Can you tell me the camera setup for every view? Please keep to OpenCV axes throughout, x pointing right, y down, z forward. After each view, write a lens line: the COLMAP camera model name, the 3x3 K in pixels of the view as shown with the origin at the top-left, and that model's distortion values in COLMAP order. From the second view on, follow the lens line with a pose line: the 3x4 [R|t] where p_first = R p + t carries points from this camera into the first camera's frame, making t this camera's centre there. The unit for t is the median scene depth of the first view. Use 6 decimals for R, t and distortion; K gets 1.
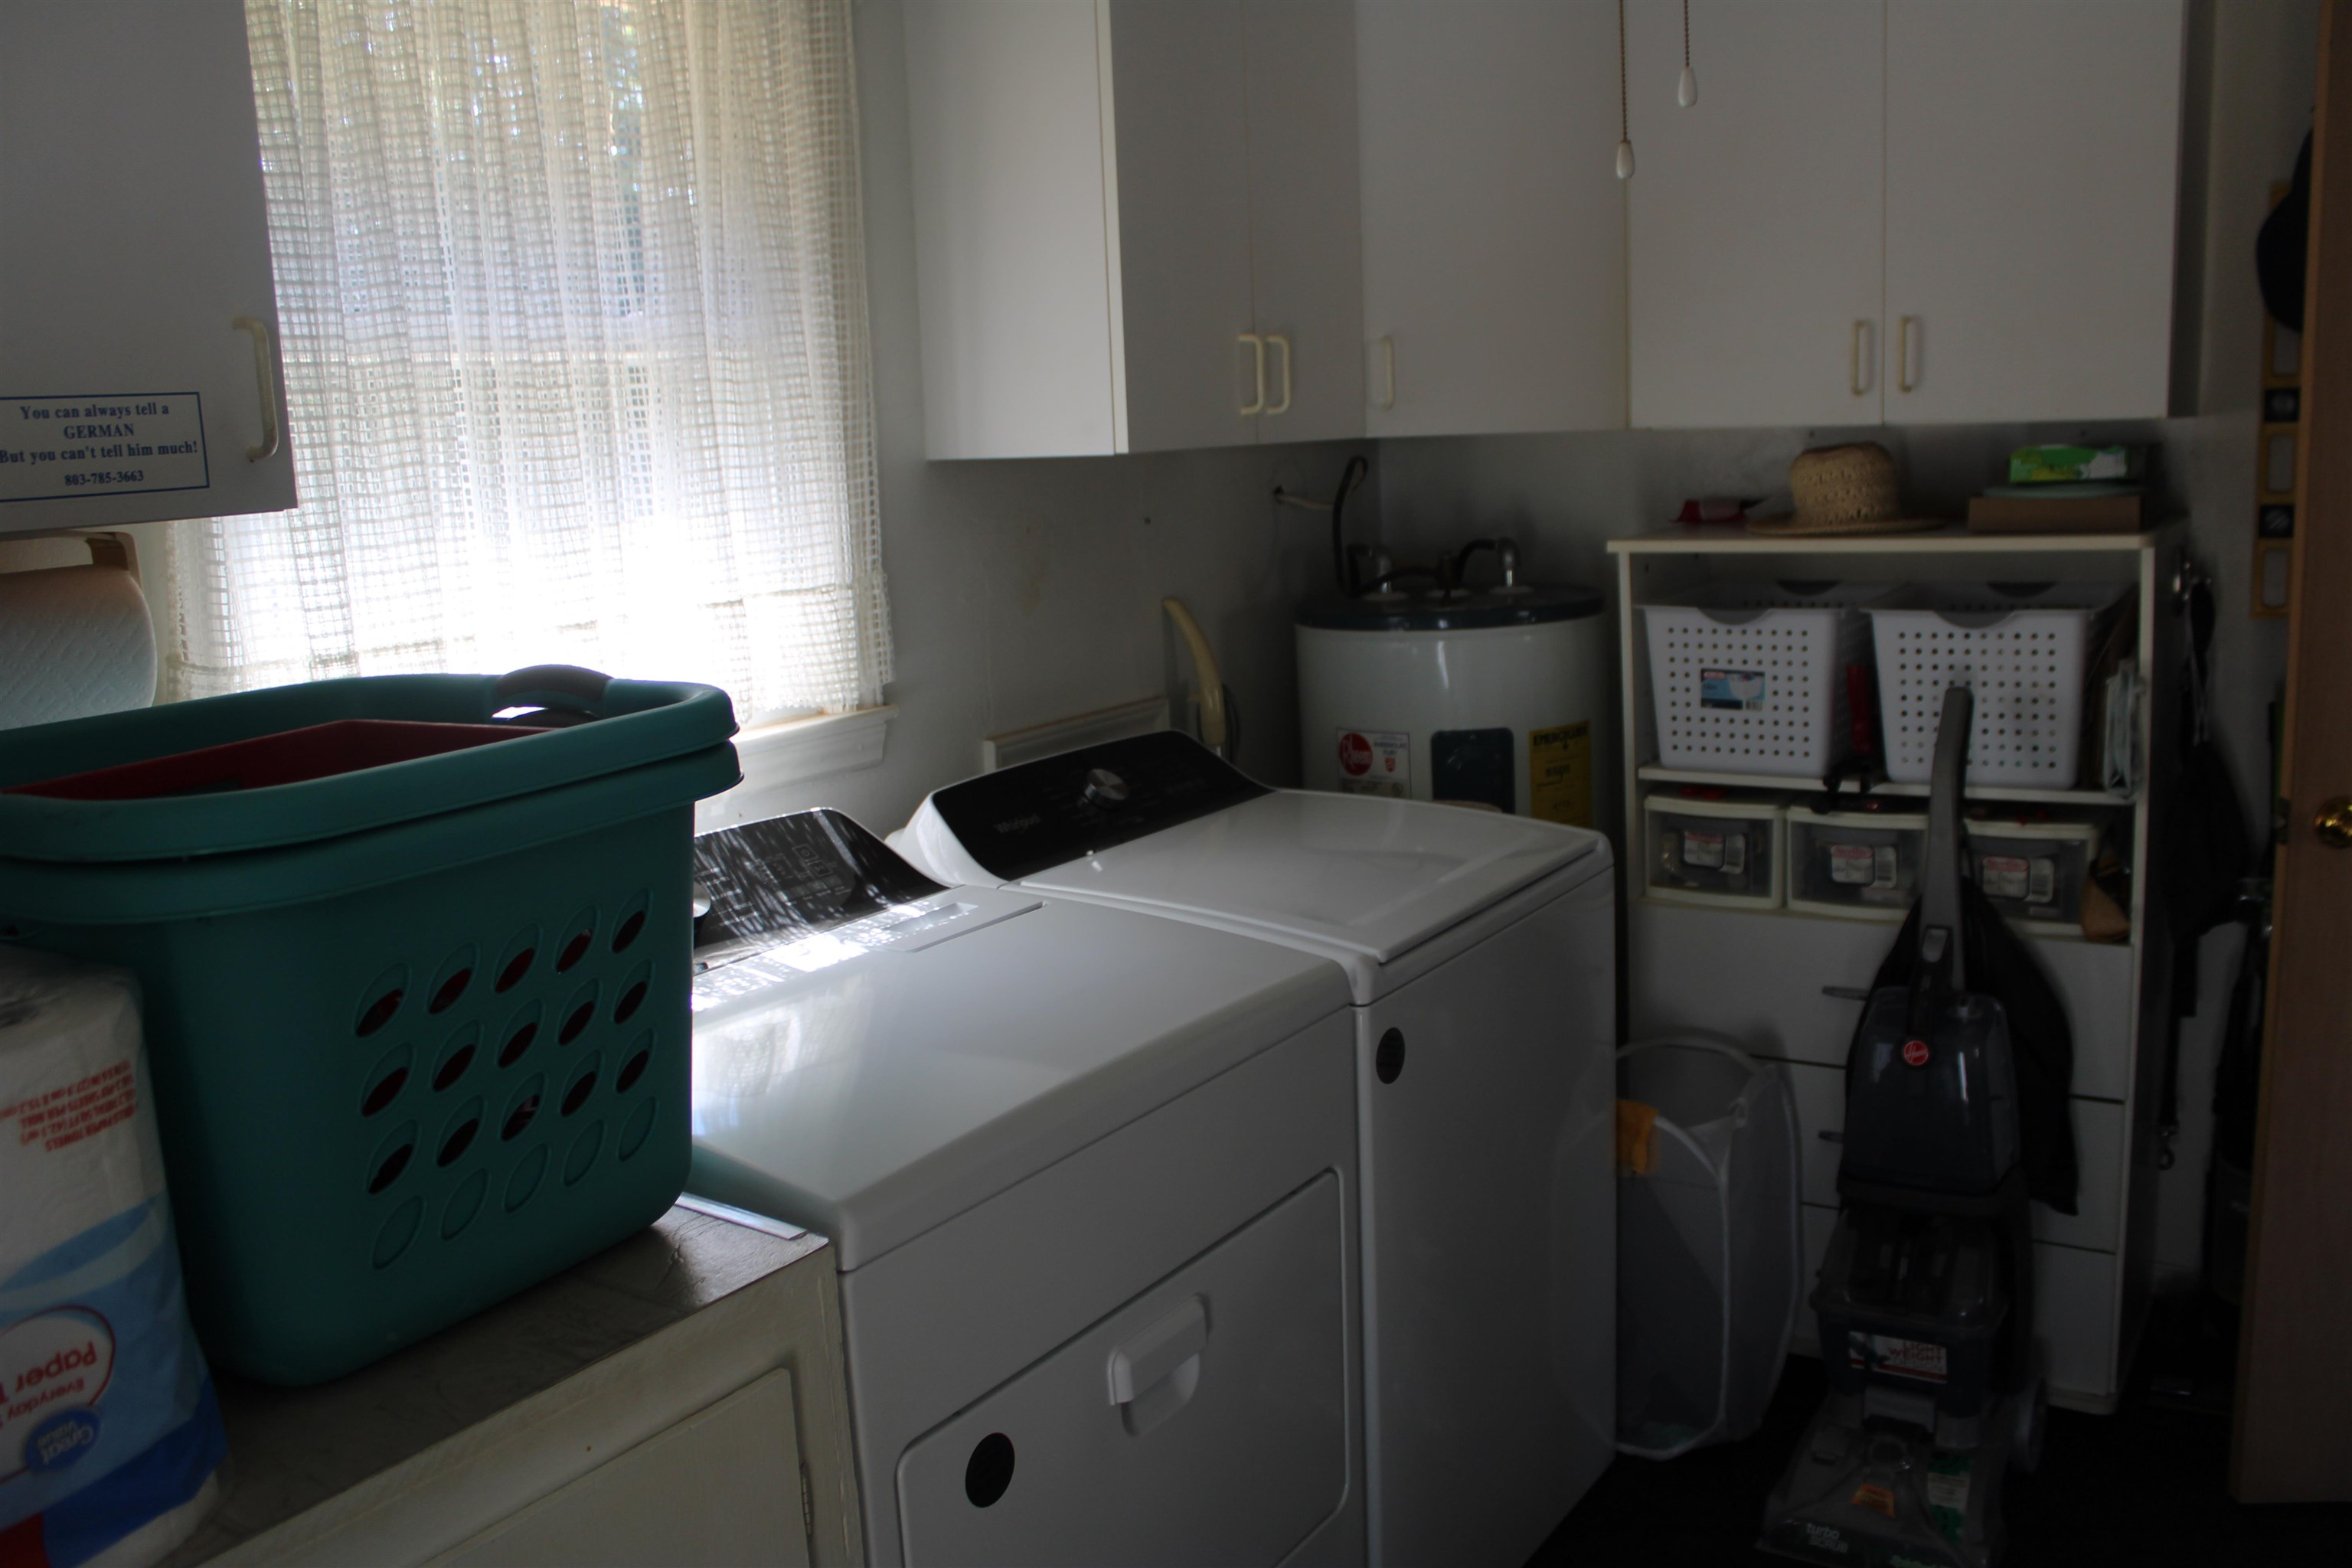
lens RADIAL K [[1957.3, 0, 1176.0], [0, 1957.3, 784.0], [0, 0, 1]] dist [-0.161955, 0.139412]
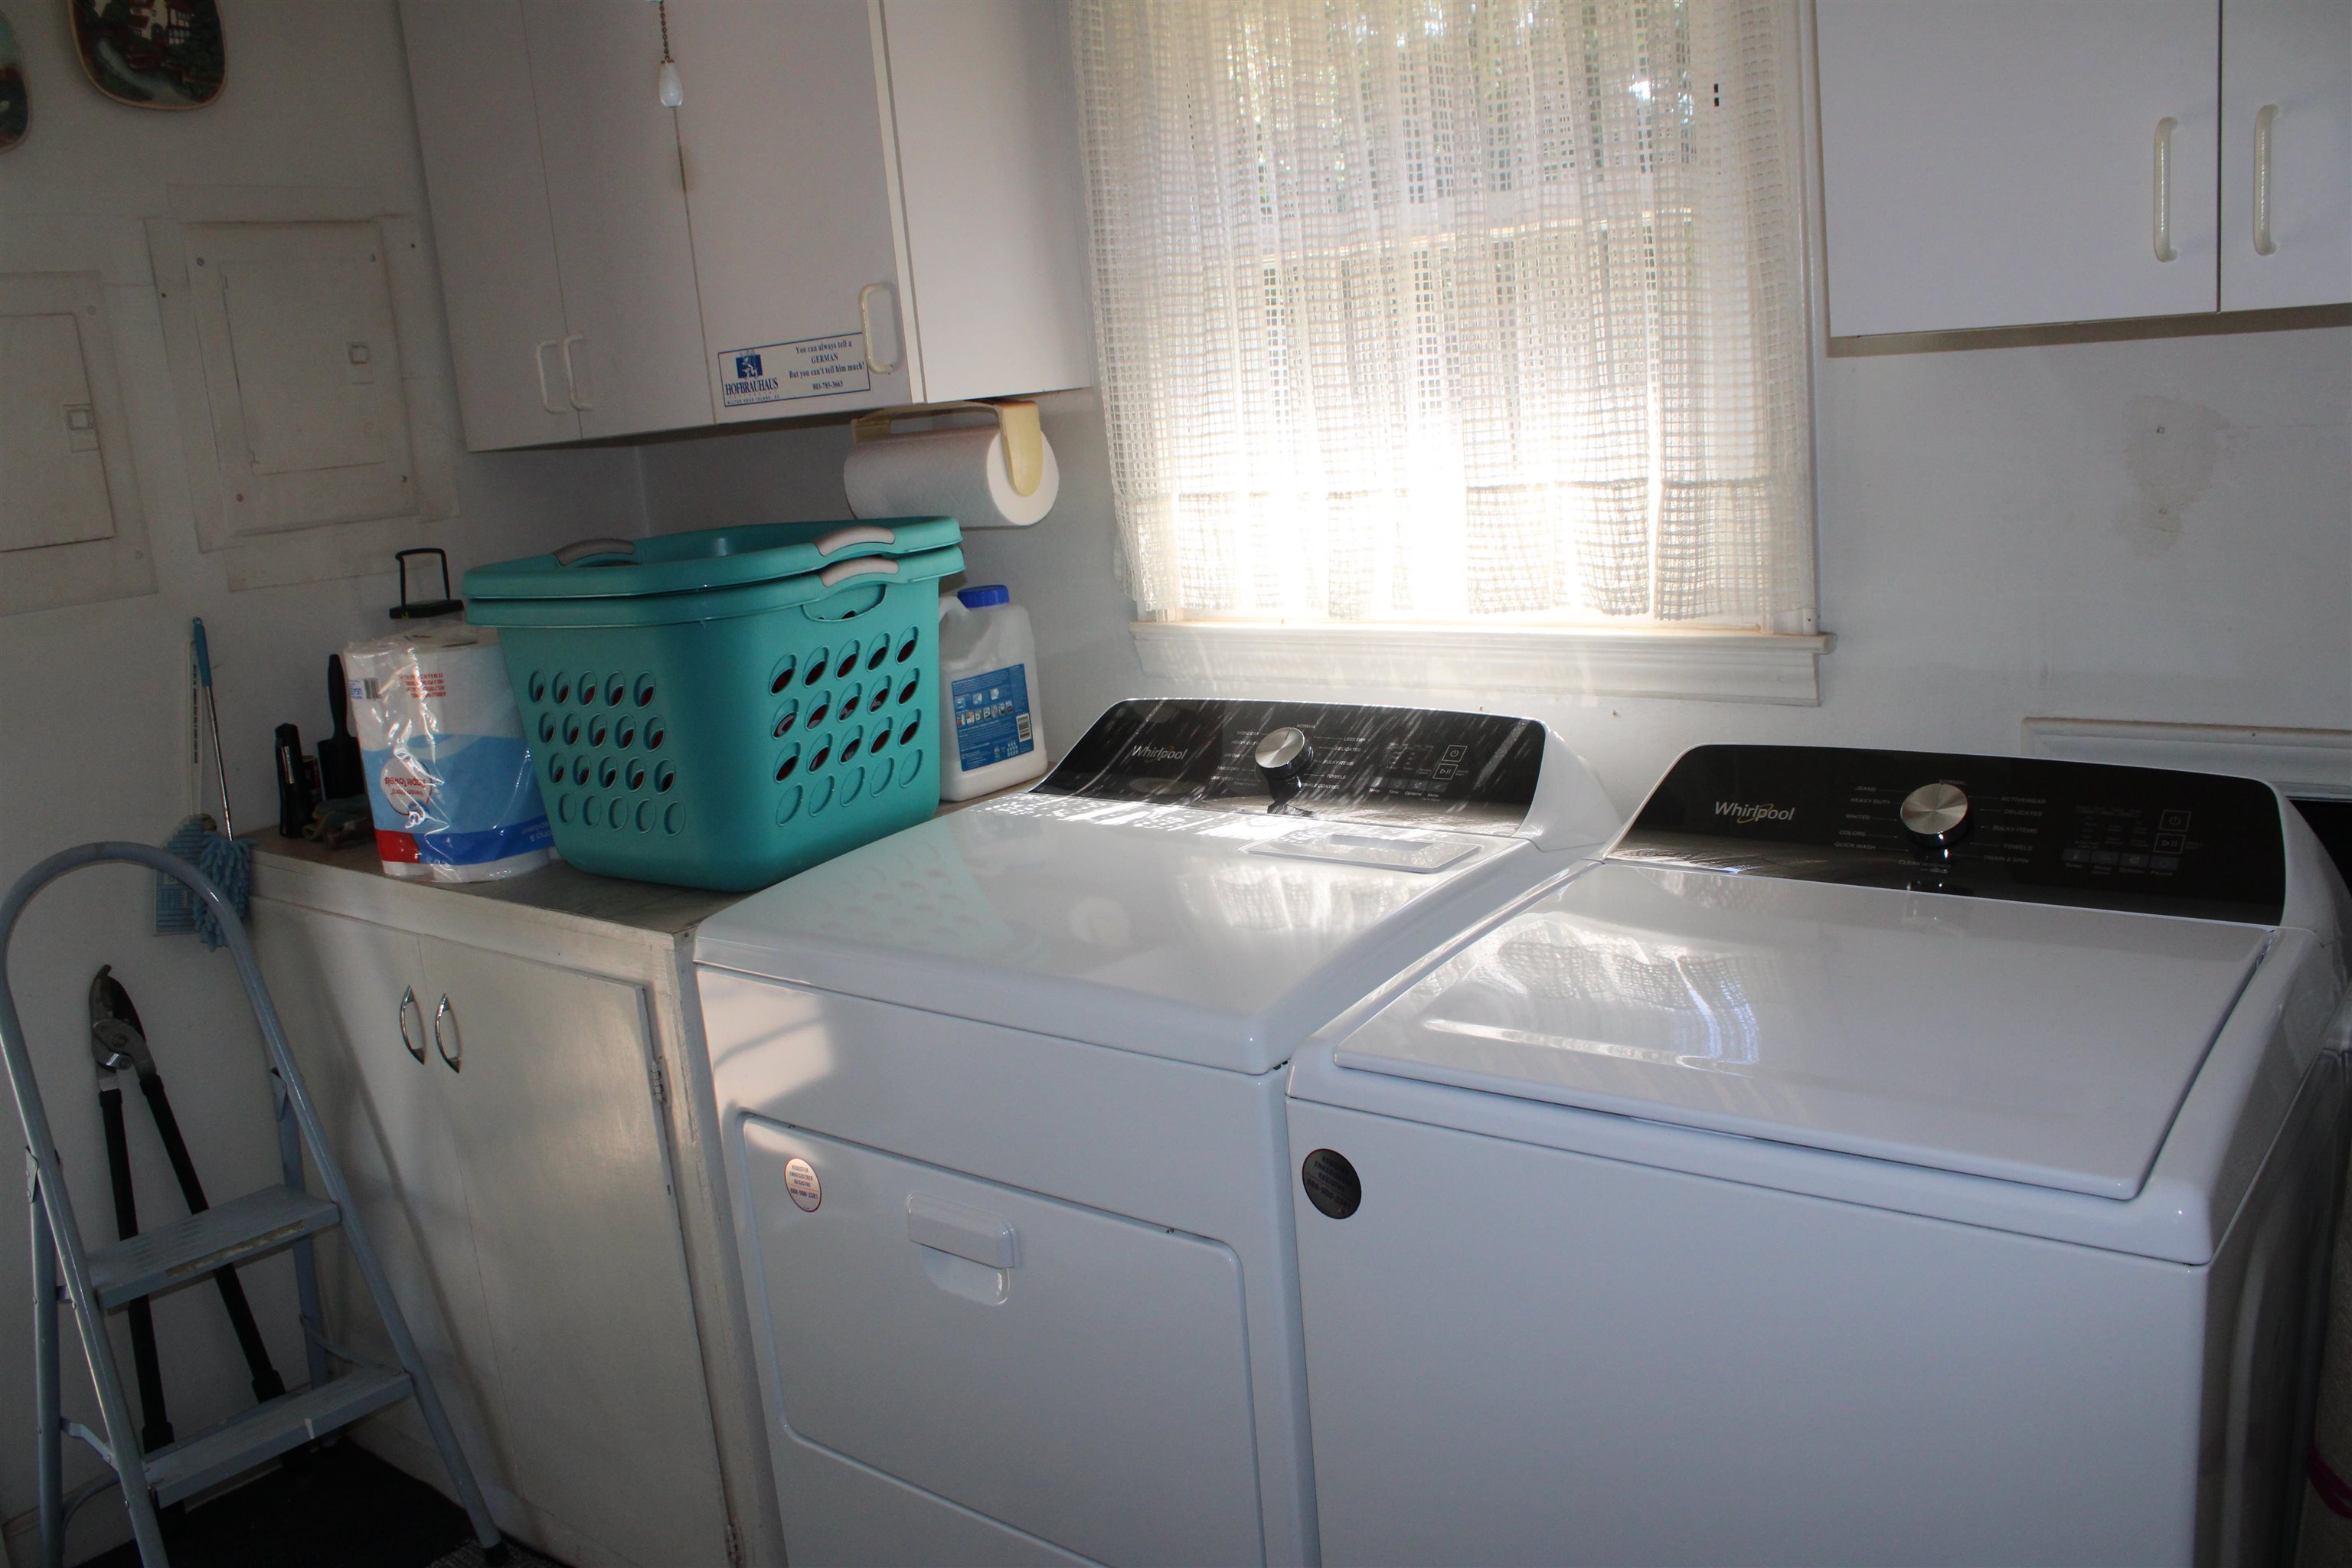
lens RADIAL K [[1957.3, 0, 1176.0], [0, 1957.3, 784.0], [0, 0, 1]] dist [-0.161955, 0.139412]
pose [[-0.080800, 0.250718, -0.964682, 0.860477], [-0.094672, 0.961541, 0.257831, -0.211253], [0.992224, 0.112161, -0.053957, 1.025978]]
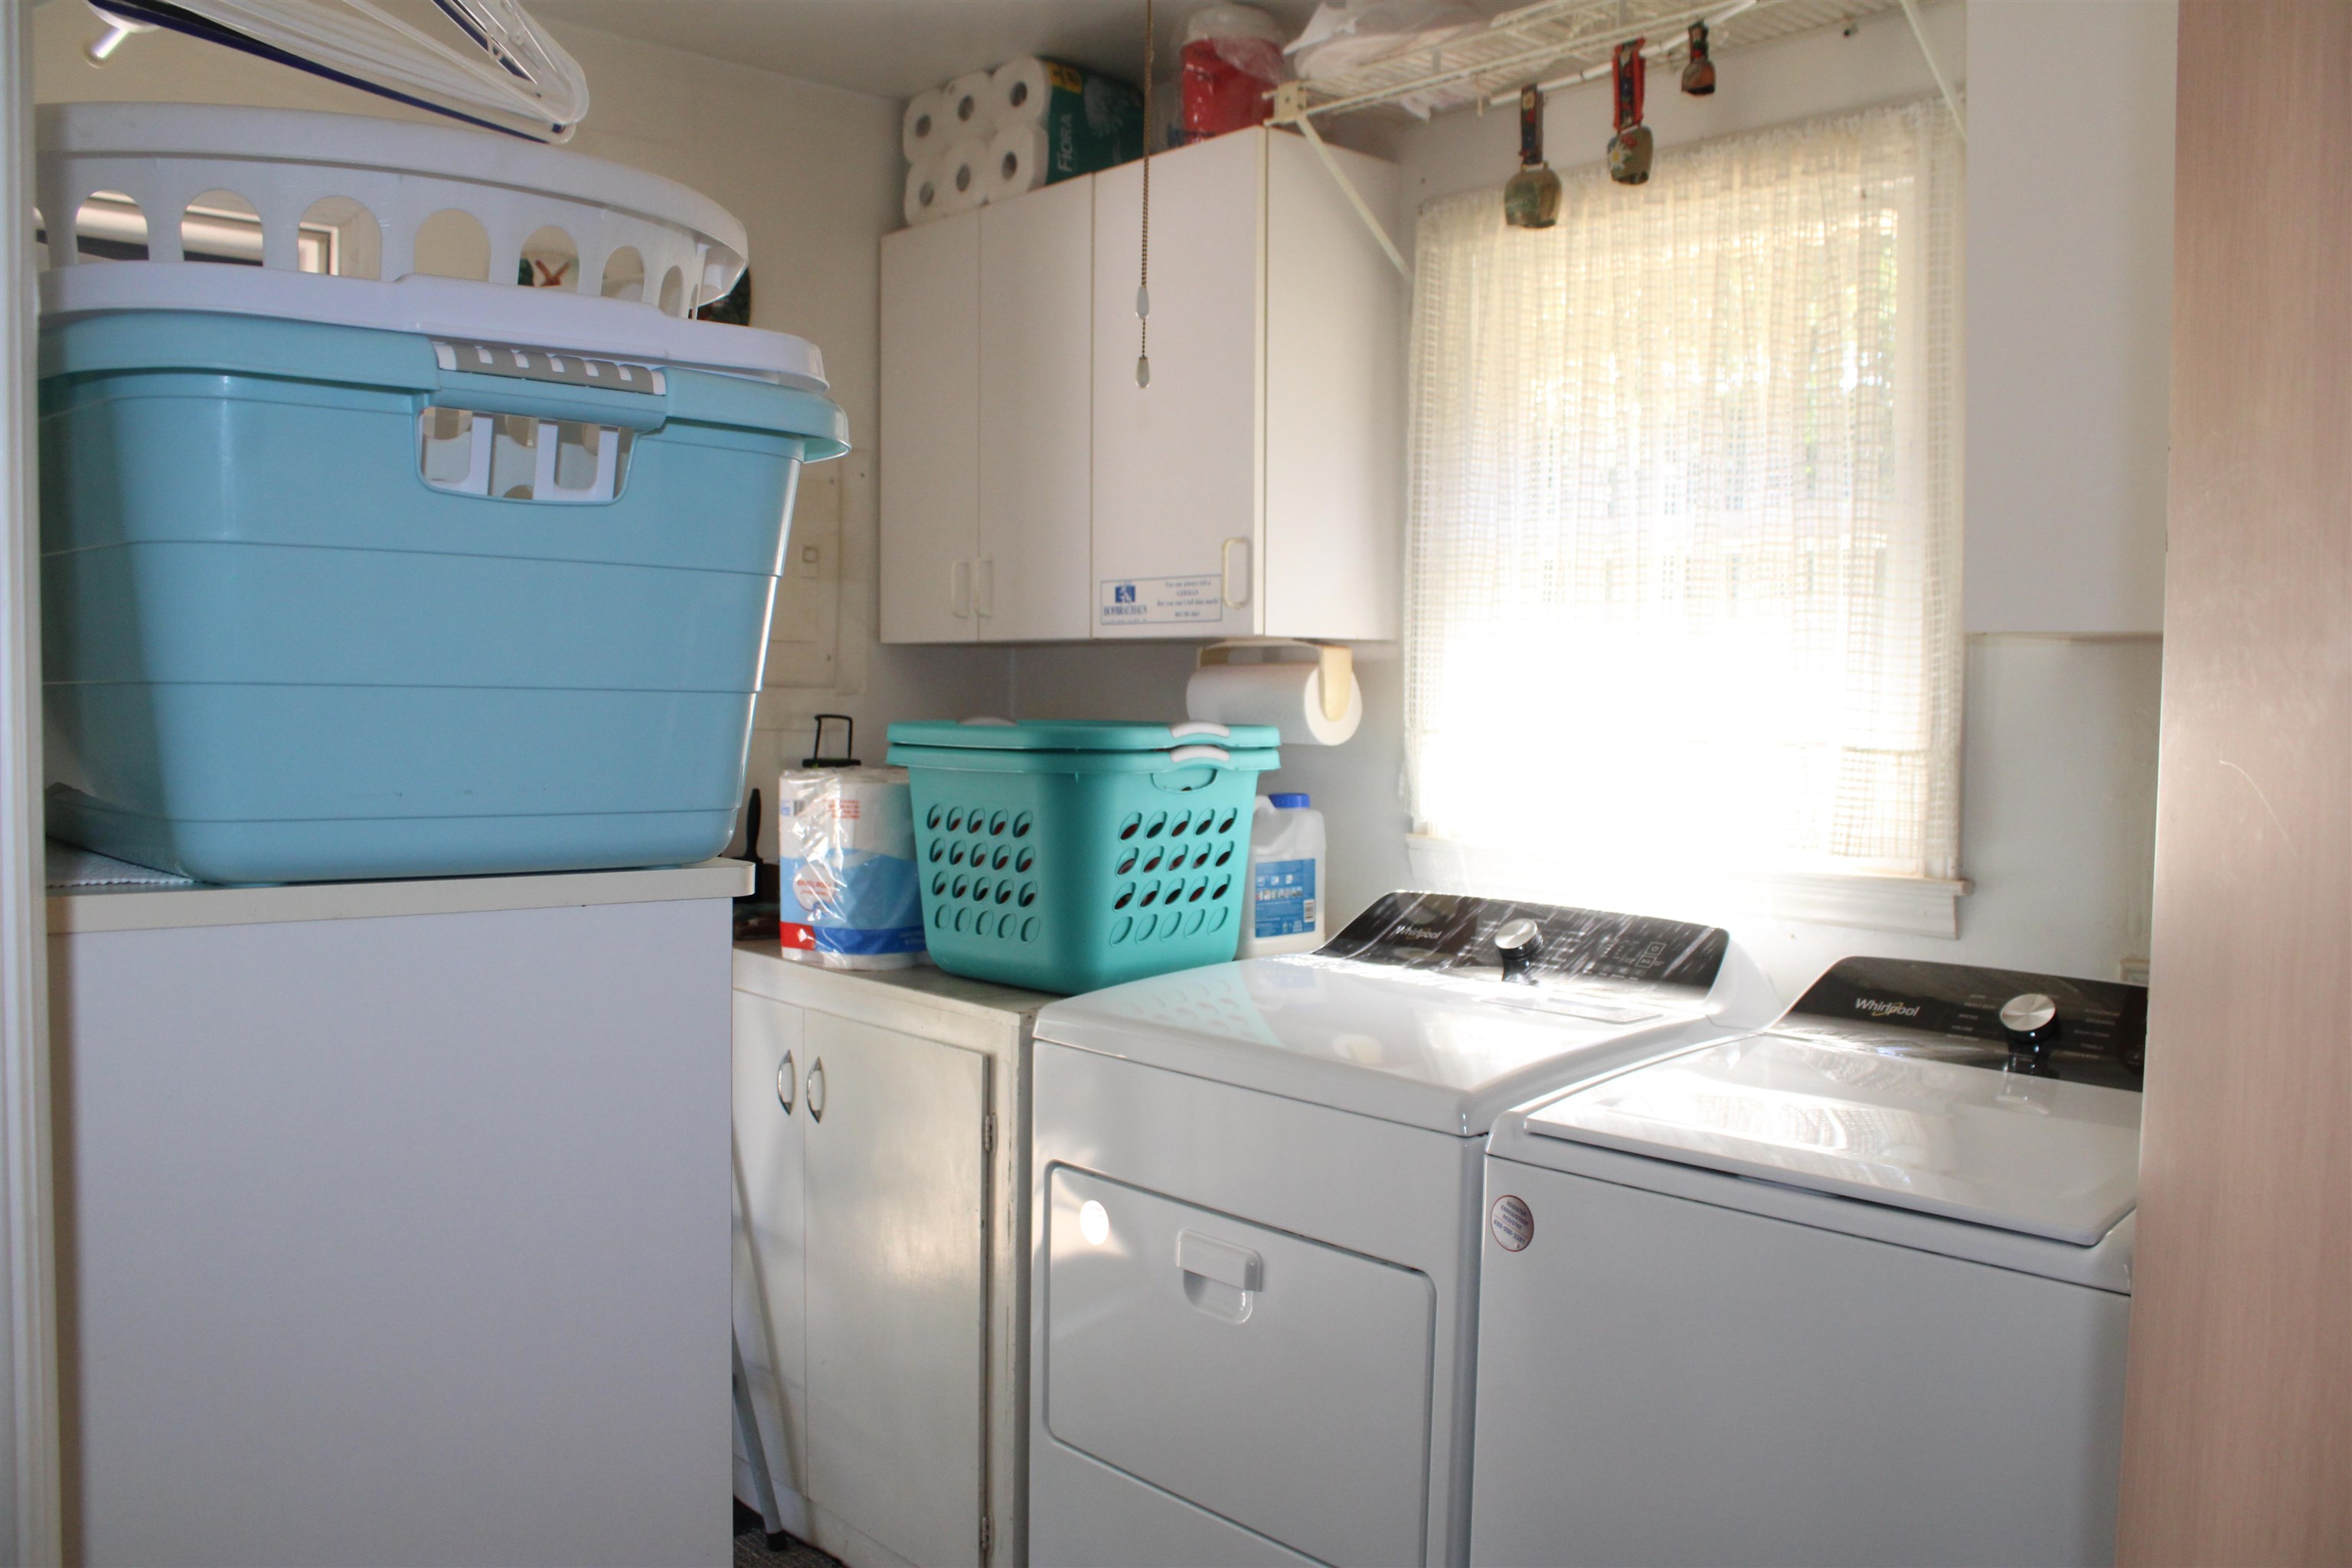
lens RADIAL K [[1957.3, 0, 1176.0], [0, 1957.3, 784.0], [0, 0, 1]] dist [-0.161955, 0.139412]
pose [[-0.235388, 0.084568, -0.968215, 1.161947], [-0.184091, 0.974294, 0.129855, -0.185252], [0.954308, 0.208806, -0.213769, 1.066239]]
